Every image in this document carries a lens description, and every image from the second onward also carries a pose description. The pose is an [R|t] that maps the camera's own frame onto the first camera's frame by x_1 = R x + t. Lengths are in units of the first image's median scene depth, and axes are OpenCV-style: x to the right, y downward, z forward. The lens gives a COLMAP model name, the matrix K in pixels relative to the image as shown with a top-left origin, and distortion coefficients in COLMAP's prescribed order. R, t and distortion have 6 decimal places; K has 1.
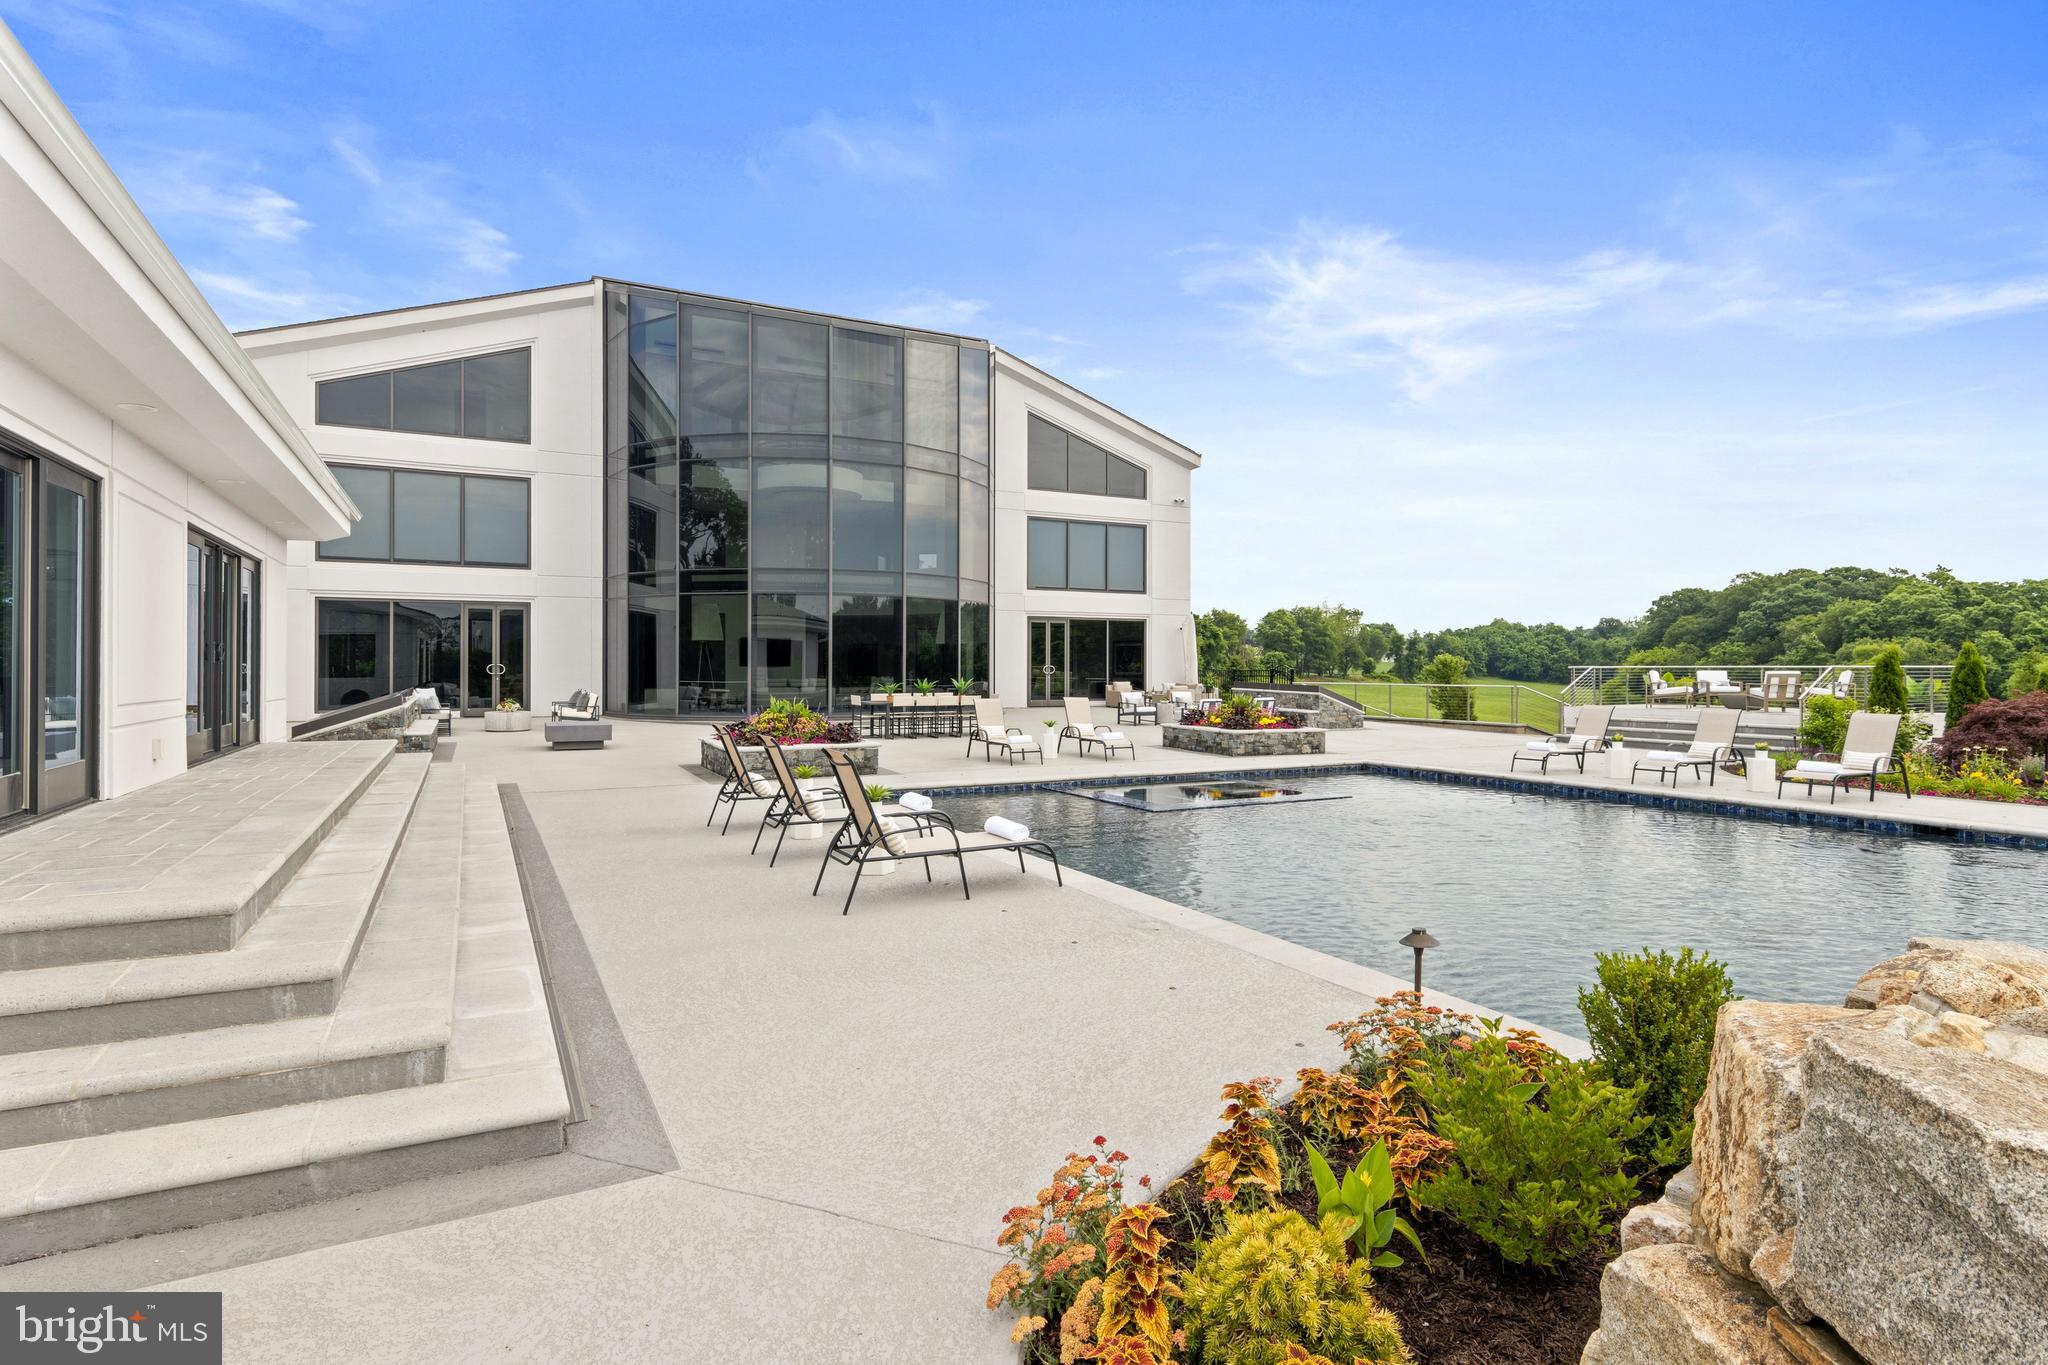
lens RADIAL K [[1050.5, 0, 1029.4], [0, 1050.5, 669.8], [0, 0, 1]] dist [0.011399, -0.001274]
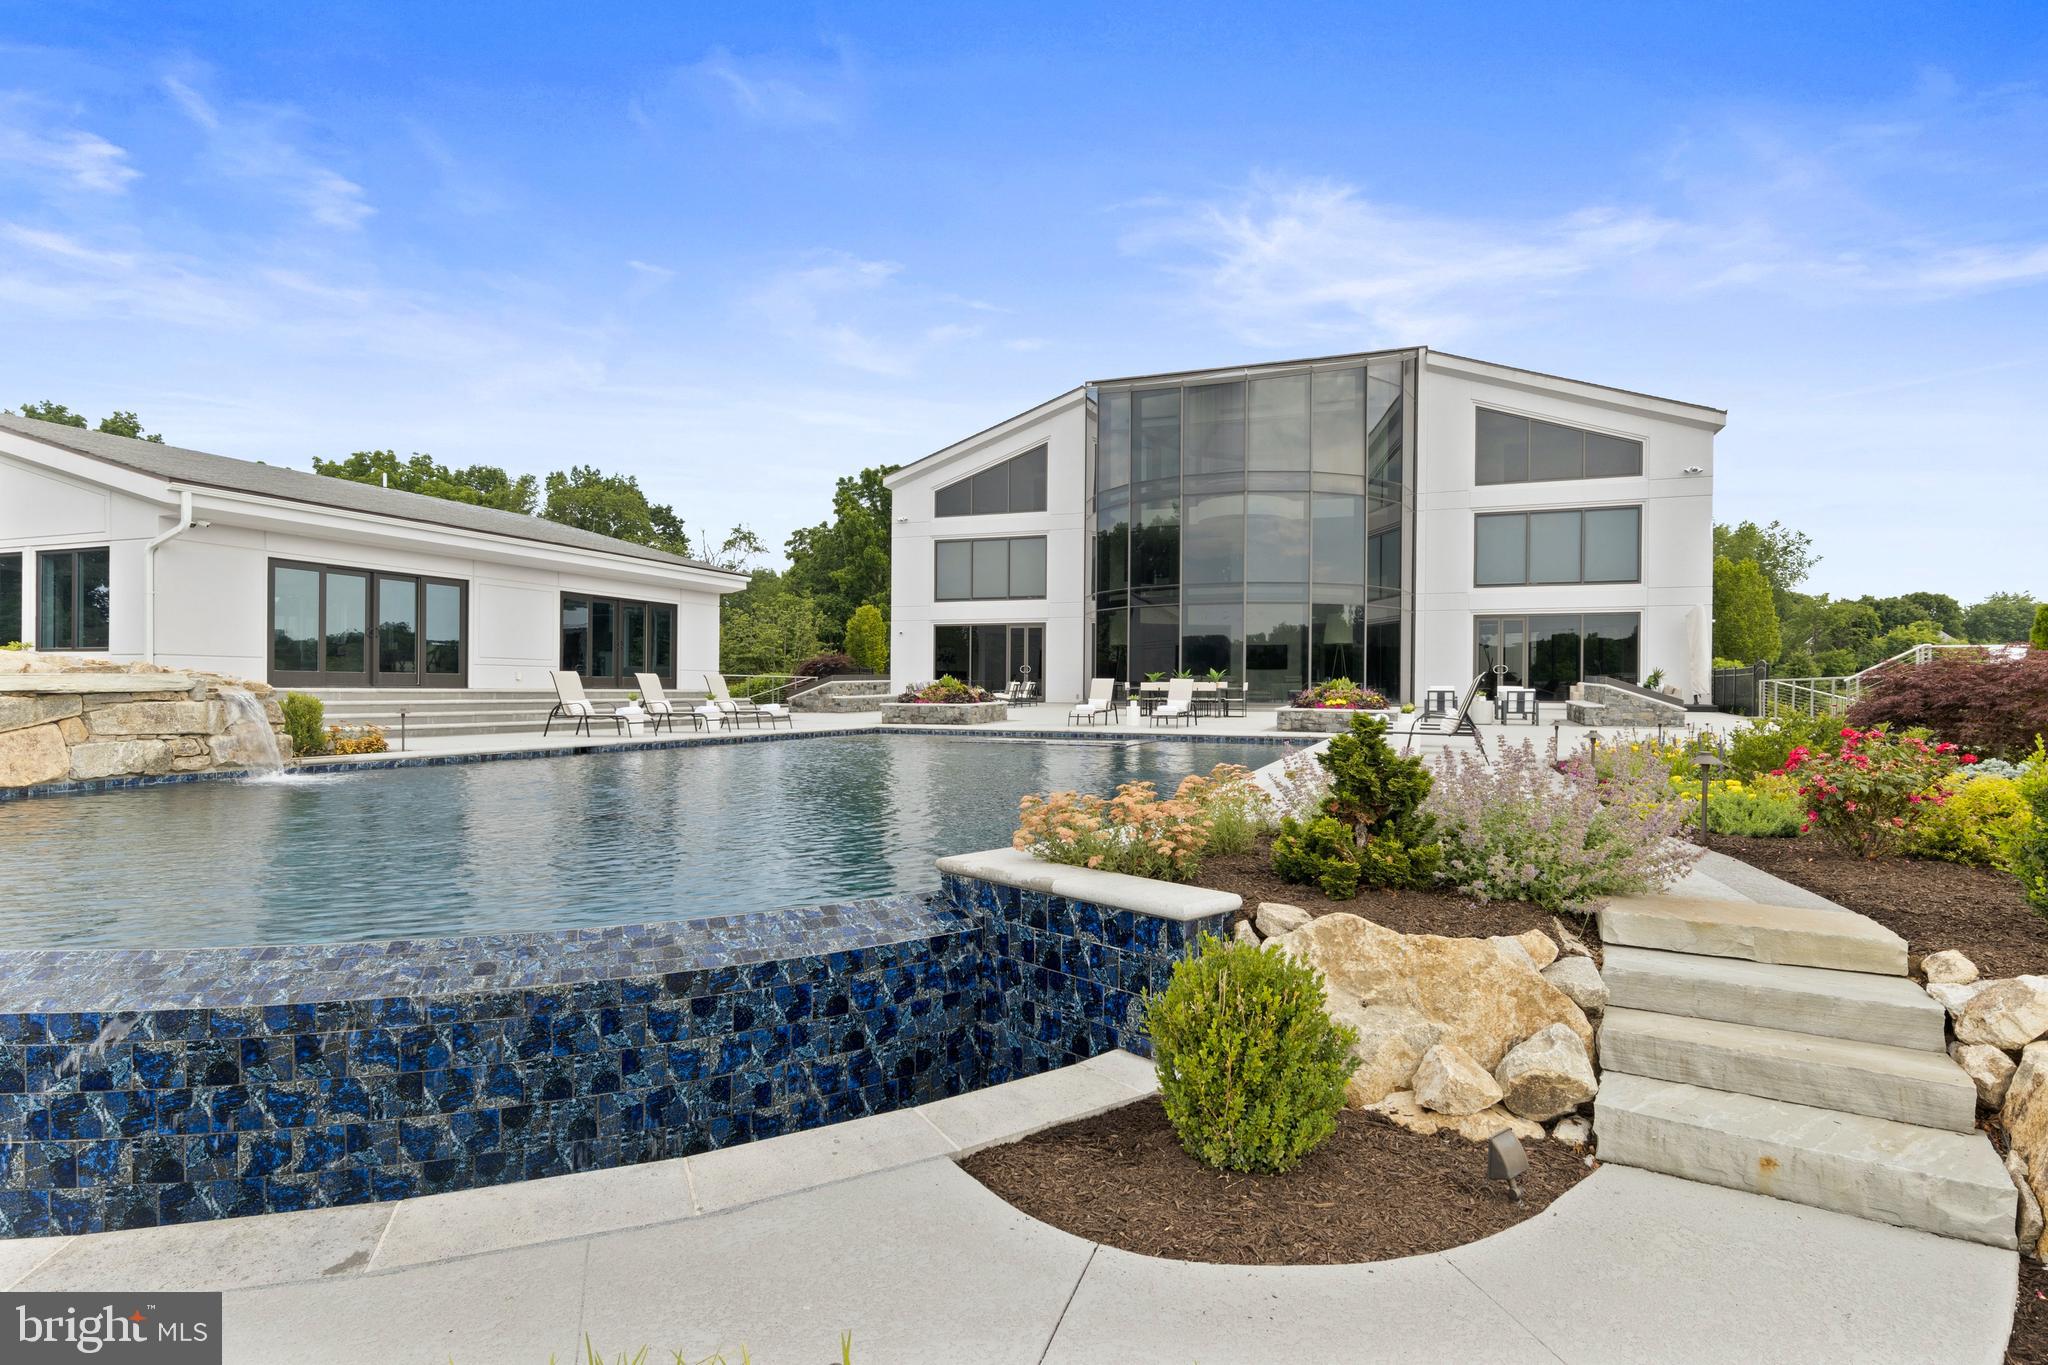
lens RADIAL K [[1042.9, 0, 1029.4], [0, 1042.9, 679.7], [0, 0, 1]] dist [0.010899, -0.001576]
pose [[0.657852, -0.002637, -0.753143, 0.561969], [-0.008202, 0.999909, -0.010666, 0.028026], [0.753103, 0.013194, 0.657771, 0.056778]]
